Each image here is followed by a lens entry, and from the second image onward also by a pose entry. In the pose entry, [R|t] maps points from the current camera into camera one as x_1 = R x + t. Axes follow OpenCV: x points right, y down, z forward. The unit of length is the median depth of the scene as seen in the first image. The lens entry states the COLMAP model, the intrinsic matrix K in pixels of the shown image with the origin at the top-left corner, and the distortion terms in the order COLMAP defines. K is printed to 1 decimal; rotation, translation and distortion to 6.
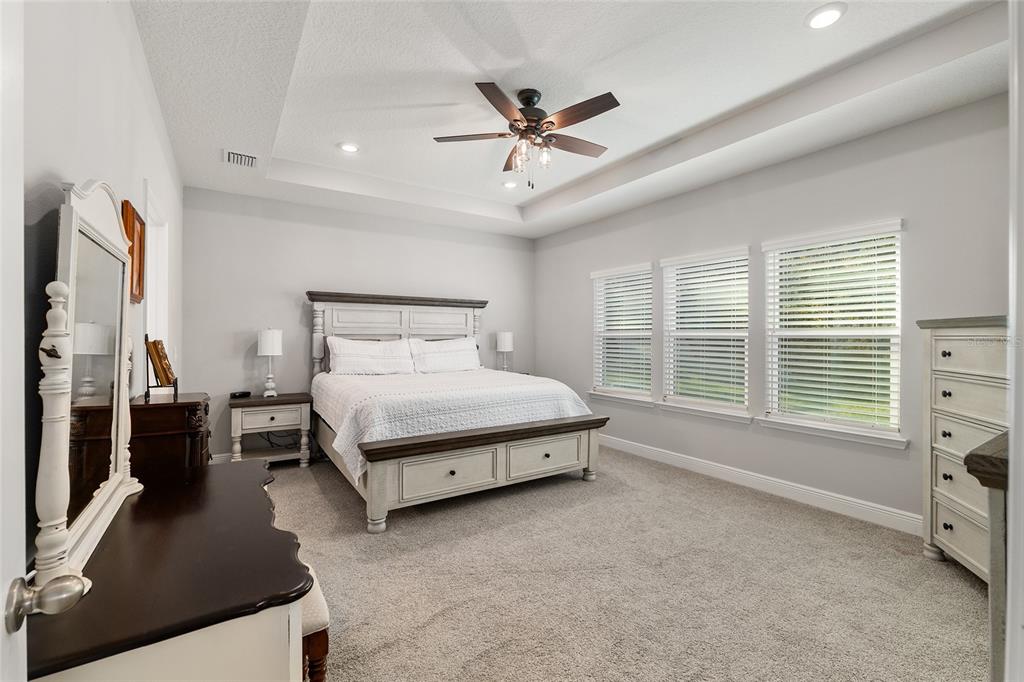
lens RADIAL K [[437.0, 0, 509.6], [0, 437.0, 342.5], [0, 0, 1]] dist [-0.000572, 0.000103]
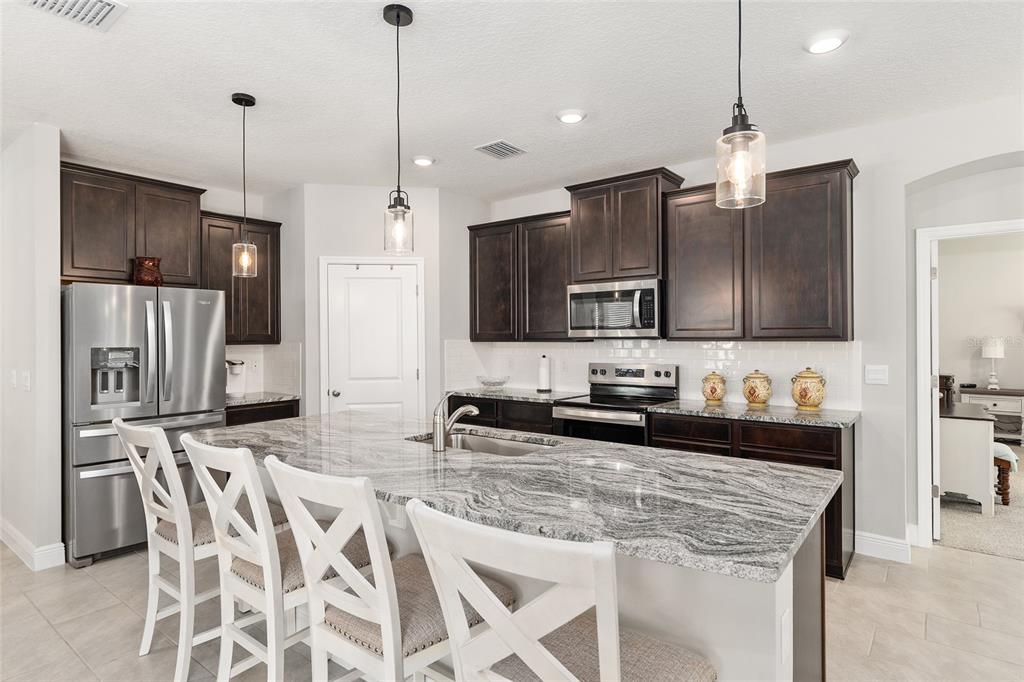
lens RADIAL K [[550.4, 0, 496.9], [0, 550.4, 335.1], [0, 0, 1]] dist [-0.006728, 0.001398]
pose [[0.311328, -0.010365, -0.950246, 0.540442], [-0.000910, 0.999937, -0.011205, -0.017999], [0.950302, 0.004353, 0.311299, -0.908331]]
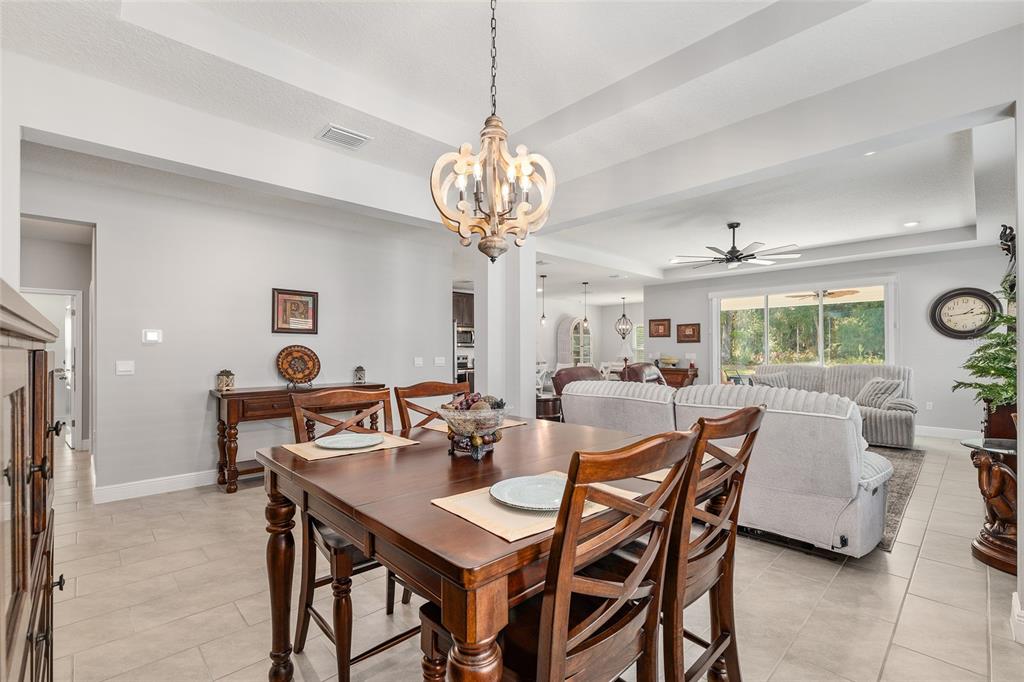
lens RADIAL K [[437.0, 0, 516.5], [0, 437.0, 347.8], [0, 0, 1]] dist [-0.000572, 0.000103]
pose [[0.981140, -0.007970, 0.193132, -0.492489], [0.010273, 0.999888, -0.010925, 0.011860], [-0.193023, 0.012703, 0.981112, -2.716045]]
